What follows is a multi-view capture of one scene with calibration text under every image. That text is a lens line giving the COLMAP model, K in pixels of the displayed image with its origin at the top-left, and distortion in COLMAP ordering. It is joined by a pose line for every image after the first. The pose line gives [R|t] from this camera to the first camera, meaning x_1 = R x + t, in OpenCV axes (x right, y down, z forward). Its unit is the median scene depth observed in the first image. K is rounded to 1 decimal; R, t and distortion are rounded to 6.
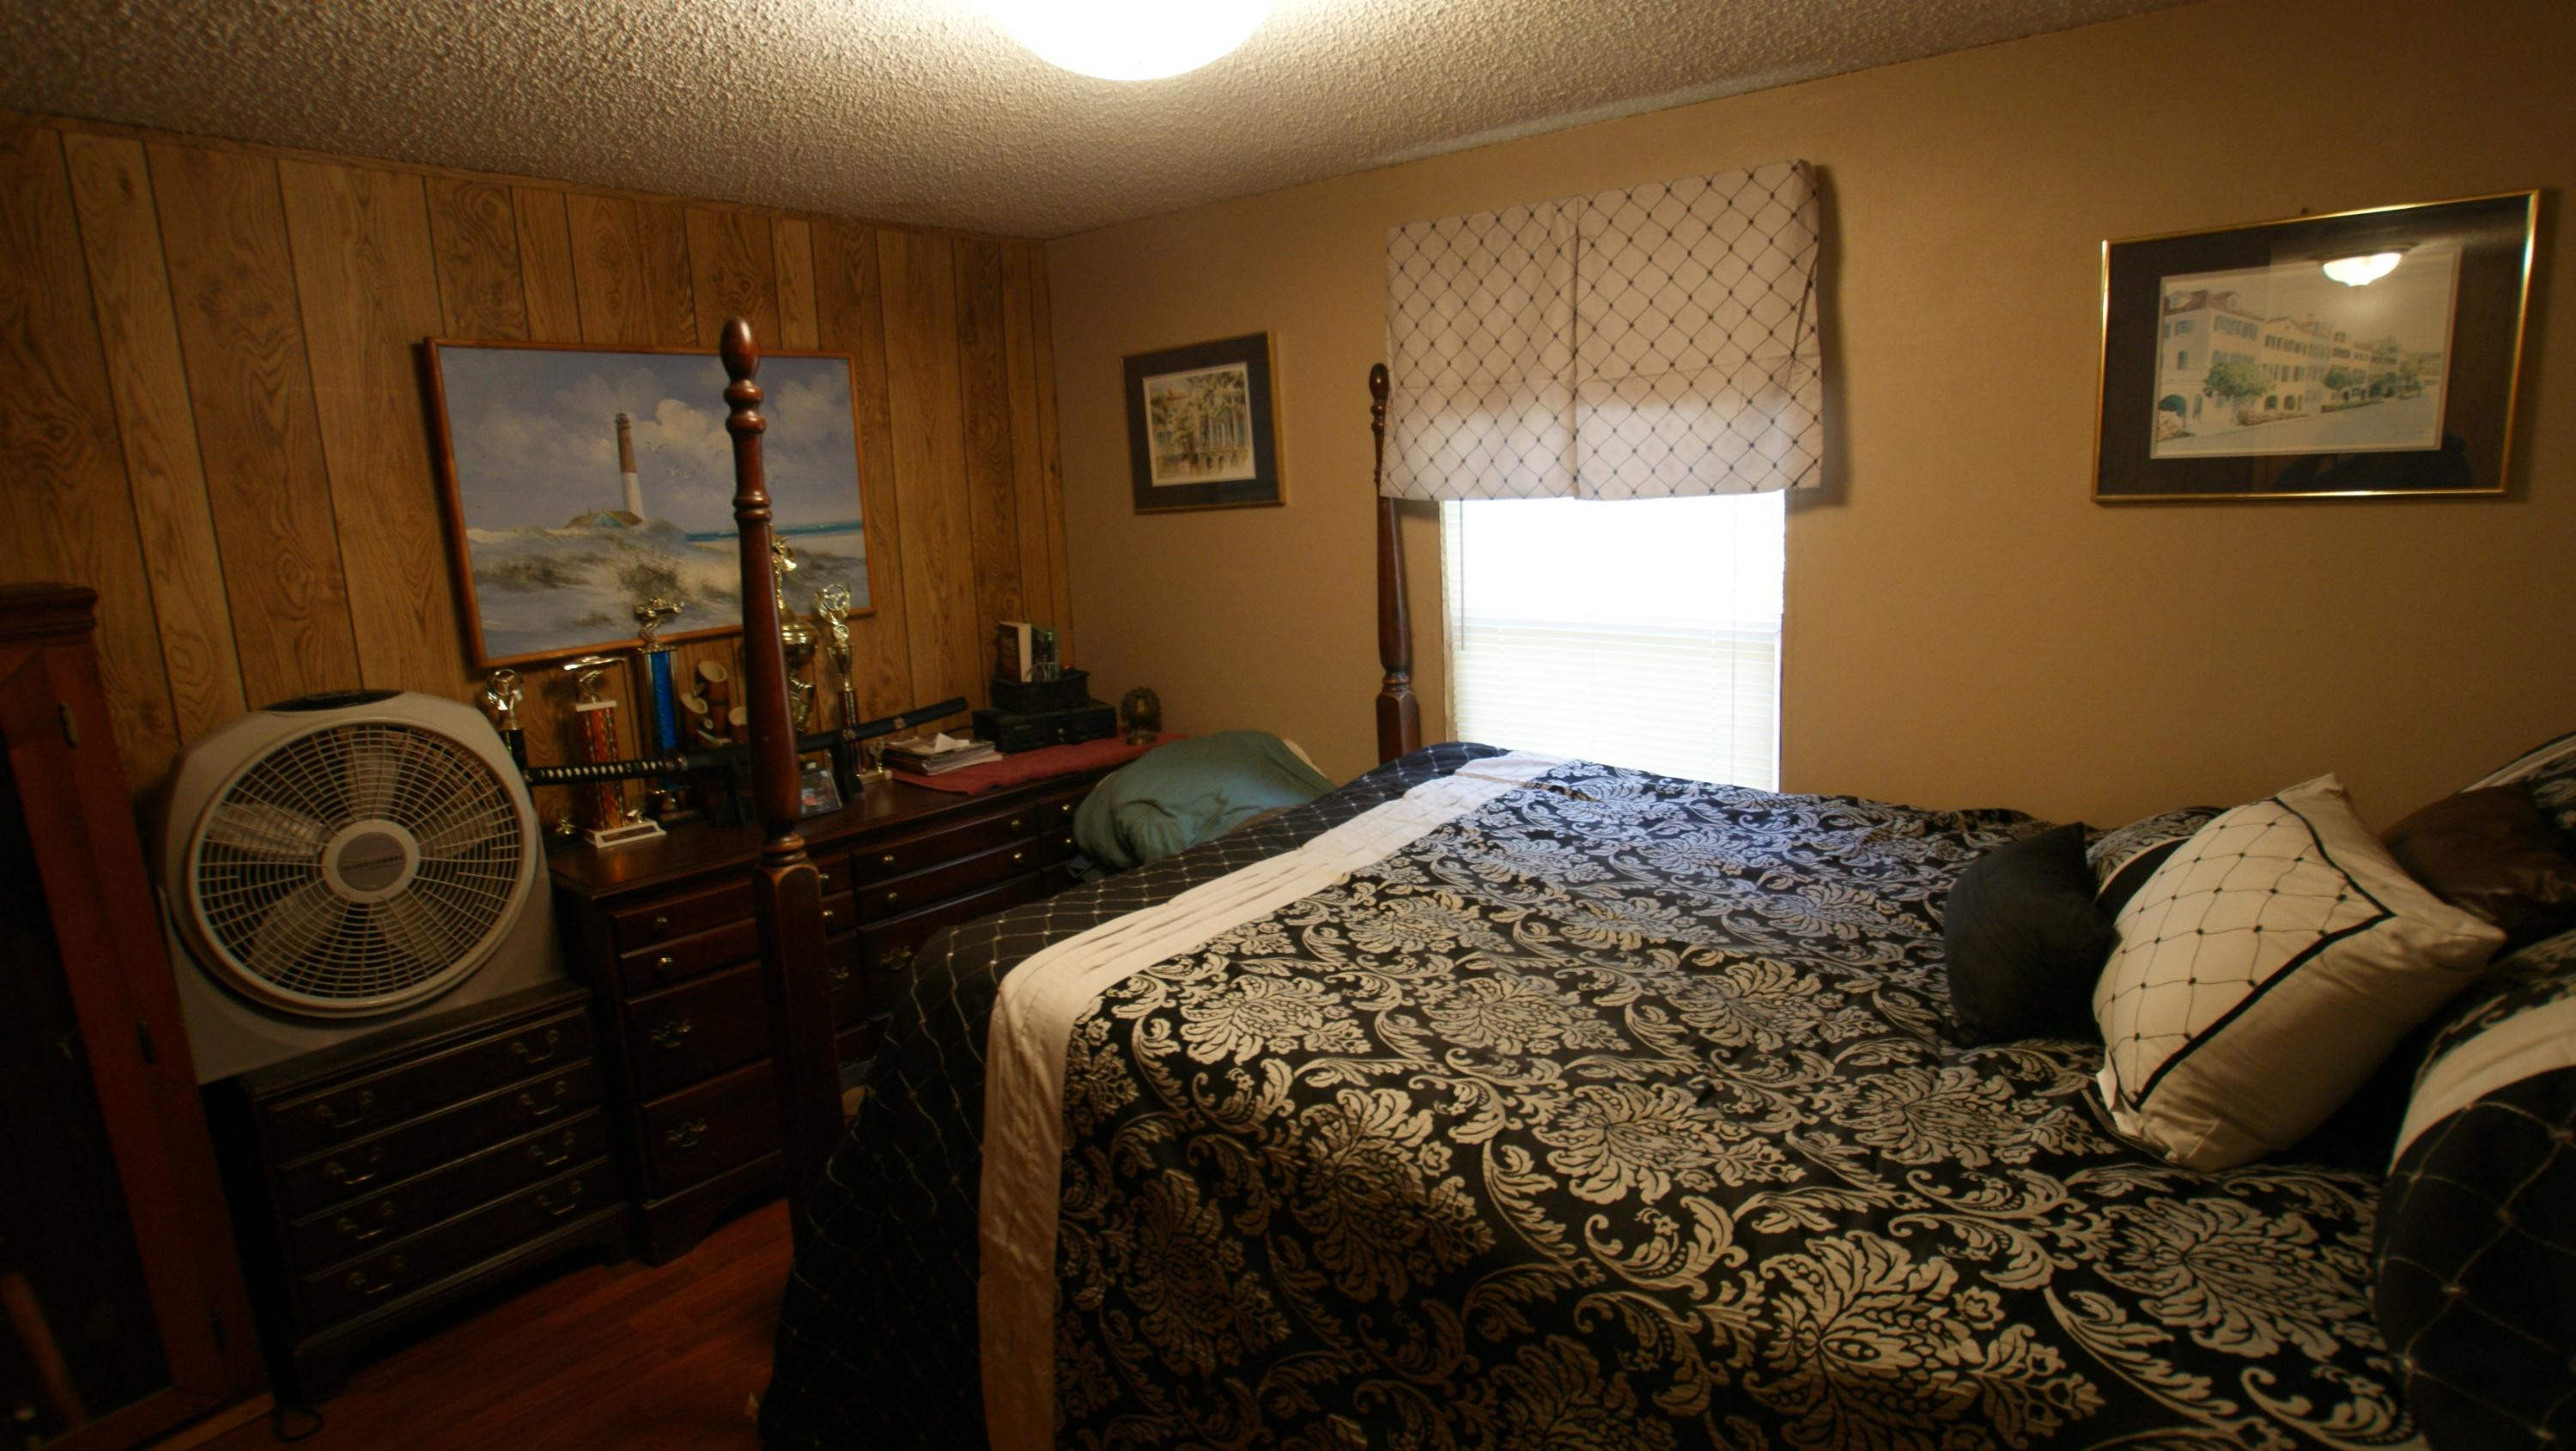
lens RADIAL K [[1324.2, 0, 1295.8], [0, 1324.2, 704.4], [0, 0, 1]] dist [-0.074843, 0.040279]
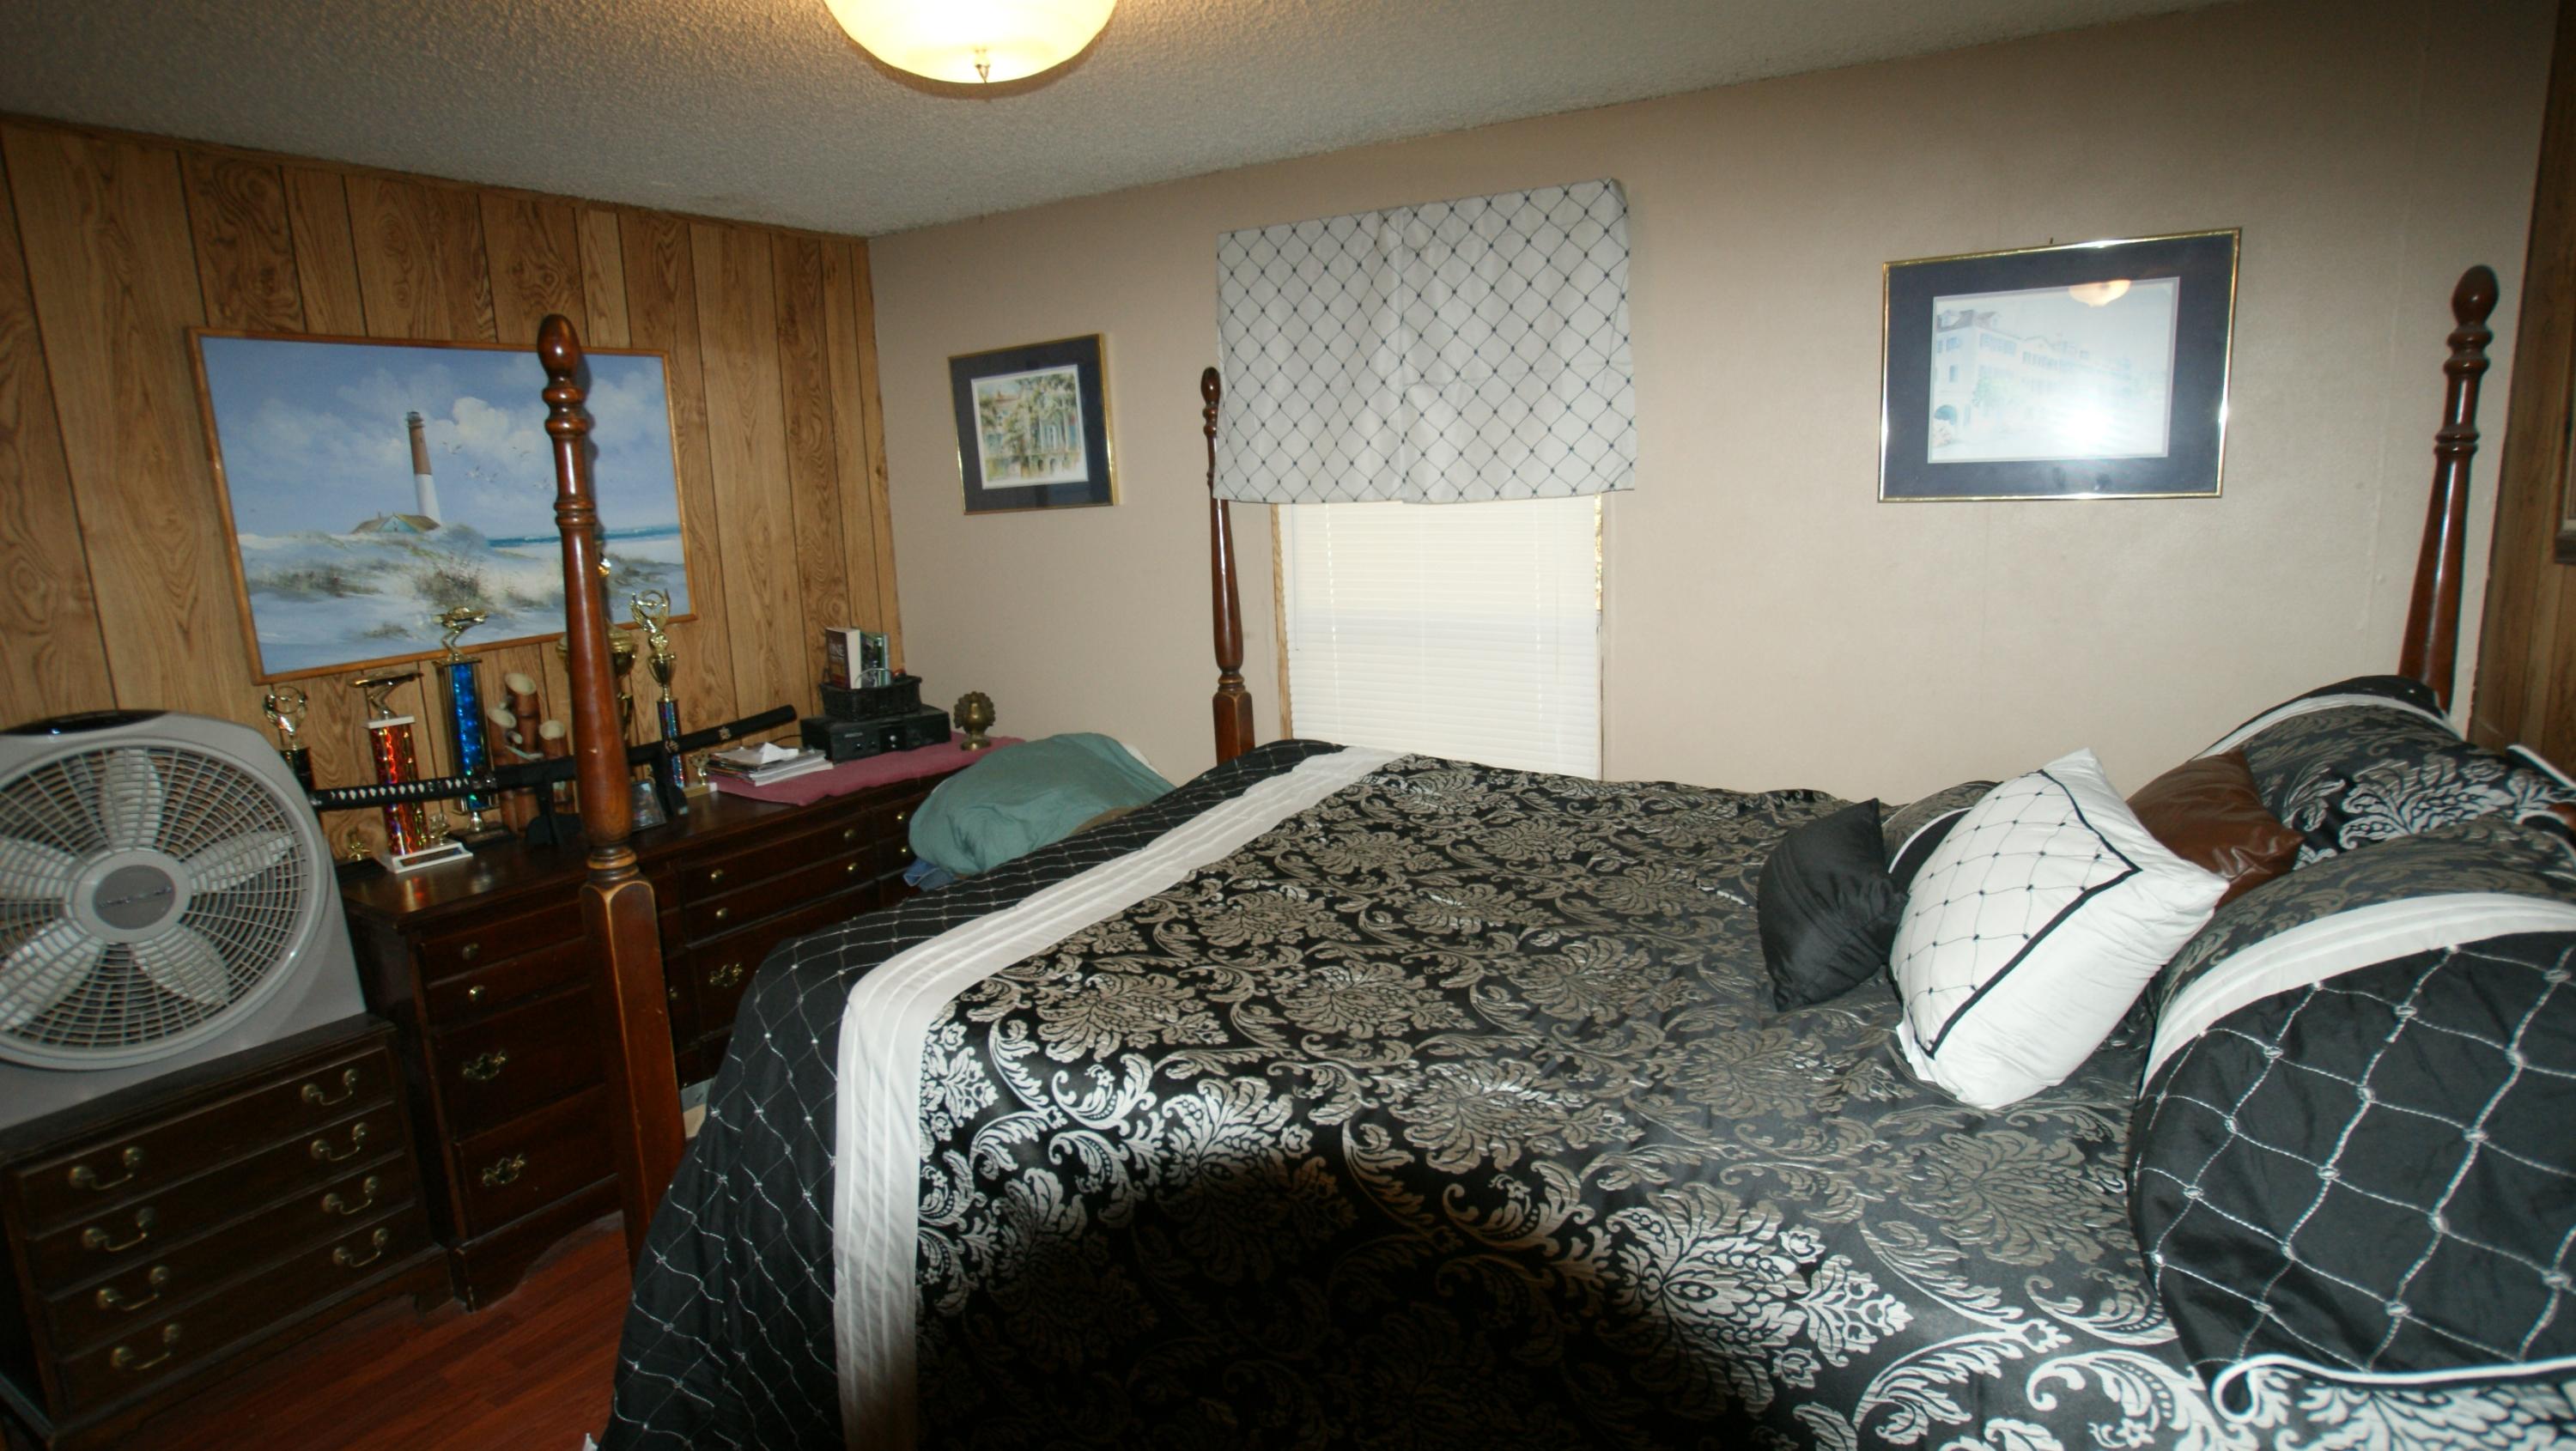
lens RADIAL K [[1324.2, 0, 1295.8], [0, 1324.2, 704.4], [0, 0, 1]] dist [-0.074843, 0.040279]
pose [[0.991084, -0.020082, 0.131715, -0.019026], [0.020208, 0.999796, 0.000380, 0.001934], [-0.131695, 0.002285, 0.991288, -0.020641]]
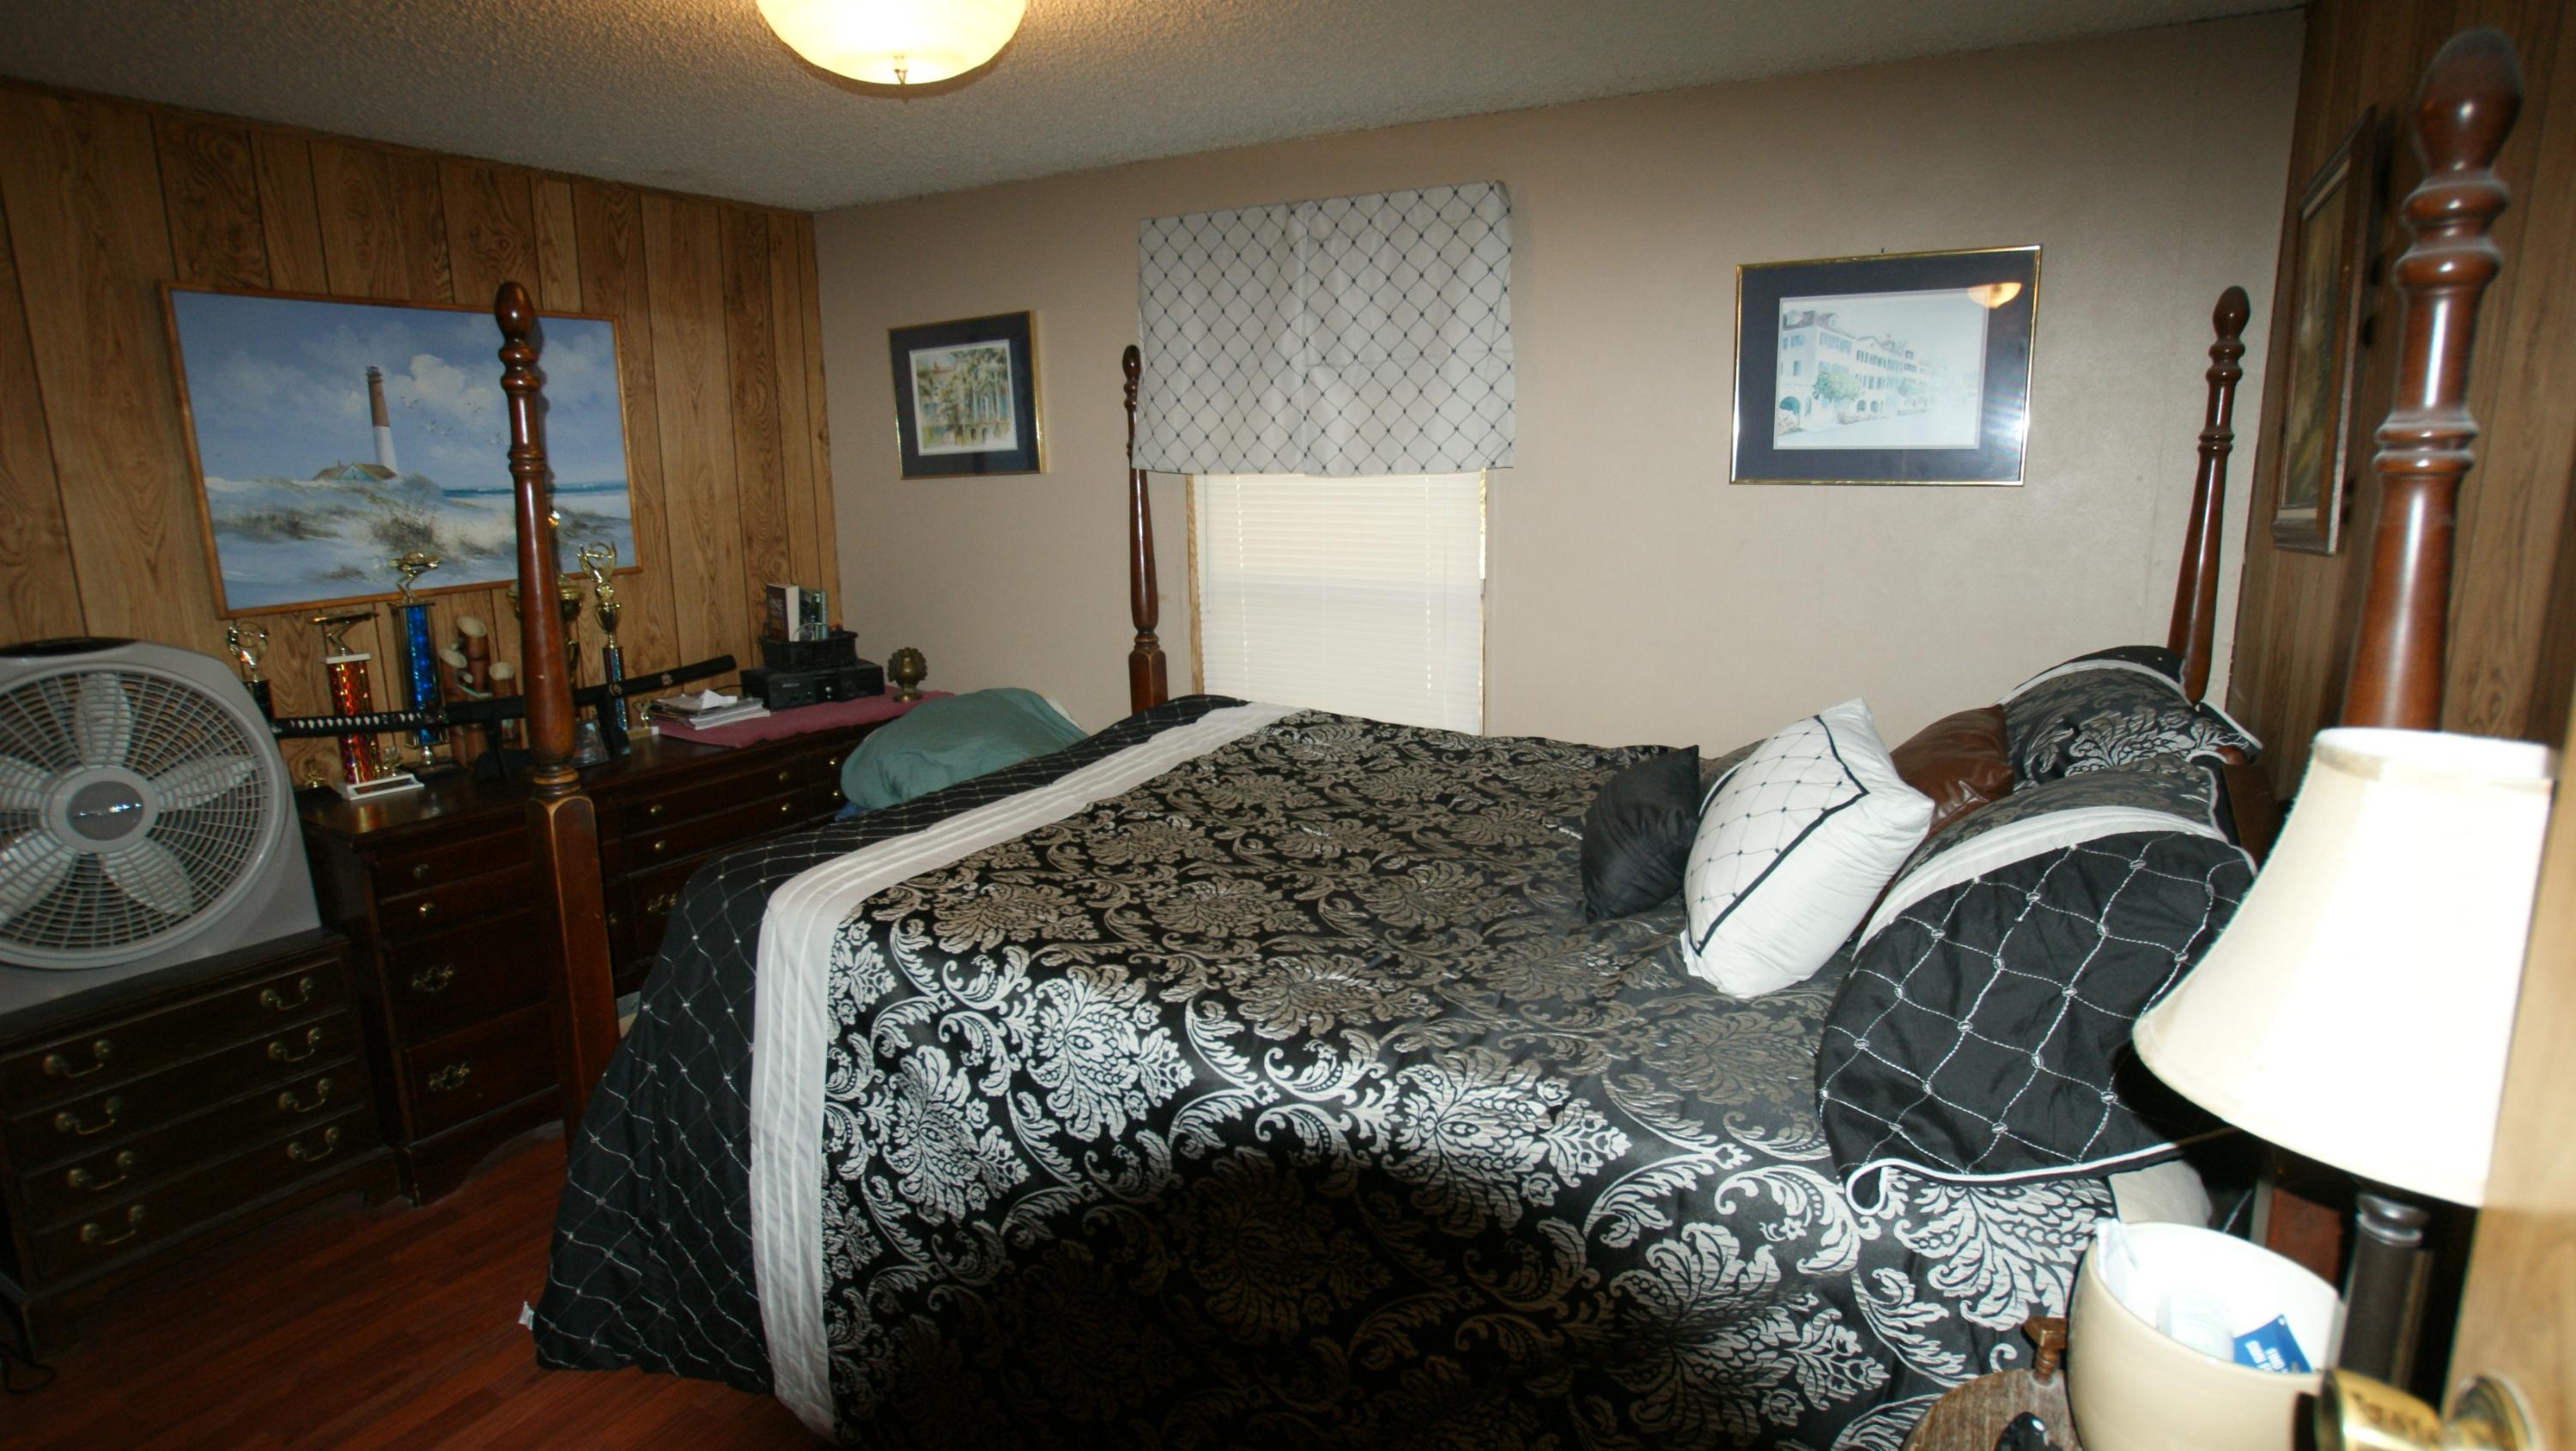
lens RADIAL K [[1324.2, 0, 1295.8], [0, 1324.2, 704.4], [0, 0, 1]] dist [-0.074843, 0.040279]
pose [[0.986761, -0.001869, 0.162172, 0.036755], [-0.000435, 0.999900, 0.014169, 0.037021], [-0.162183, -0.014052, 0.986661, -0.164170]]
